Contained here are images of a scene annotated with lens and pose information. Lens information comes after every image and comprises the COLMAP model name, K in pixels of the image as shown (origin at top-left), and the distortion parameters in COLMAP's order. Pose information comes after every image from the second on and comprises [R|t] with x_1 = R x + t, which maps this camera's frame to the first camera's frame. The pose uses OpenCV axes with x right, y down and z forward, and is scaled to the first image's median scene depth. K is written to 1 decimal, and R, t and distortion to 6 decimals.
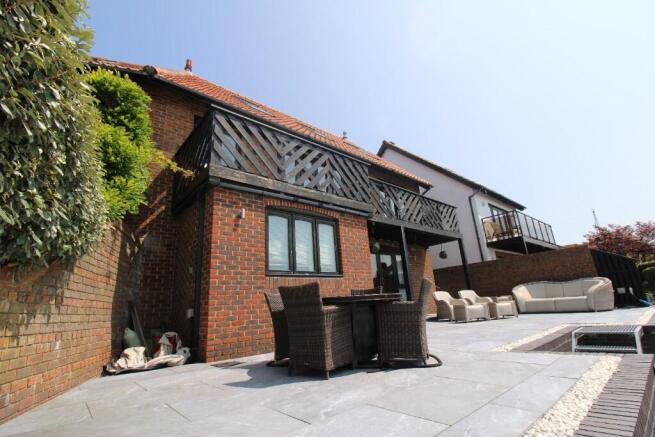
lens RADIAL K [[303.8, 0, 327.5], [0, 303.8, 218.5], [0, 0, 1]] dist [-0.000113, -0.013260]
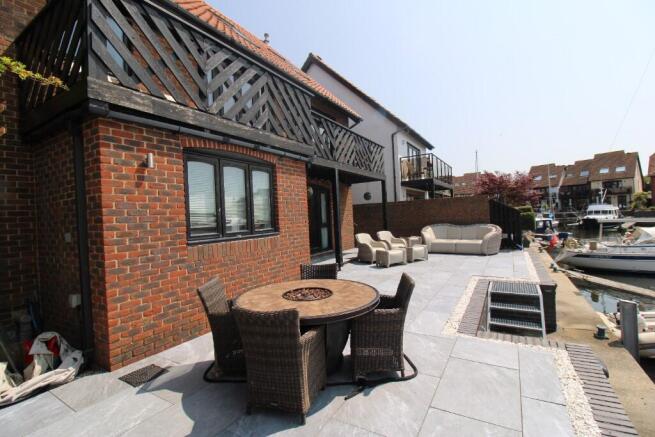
lens RADIAL K [[303.8, 0, 327.5], [0, 303.8, 218.5], [0, 0, 1]] dist [-0.000113, -0.013260]
pose [[0.950051, 0.019037, 0.311512, -0.088275], [-0.103141, 0.961207, 0.255819, -0.086095], [-0.294558, -0.275171, 0.915159, 0.179803]]
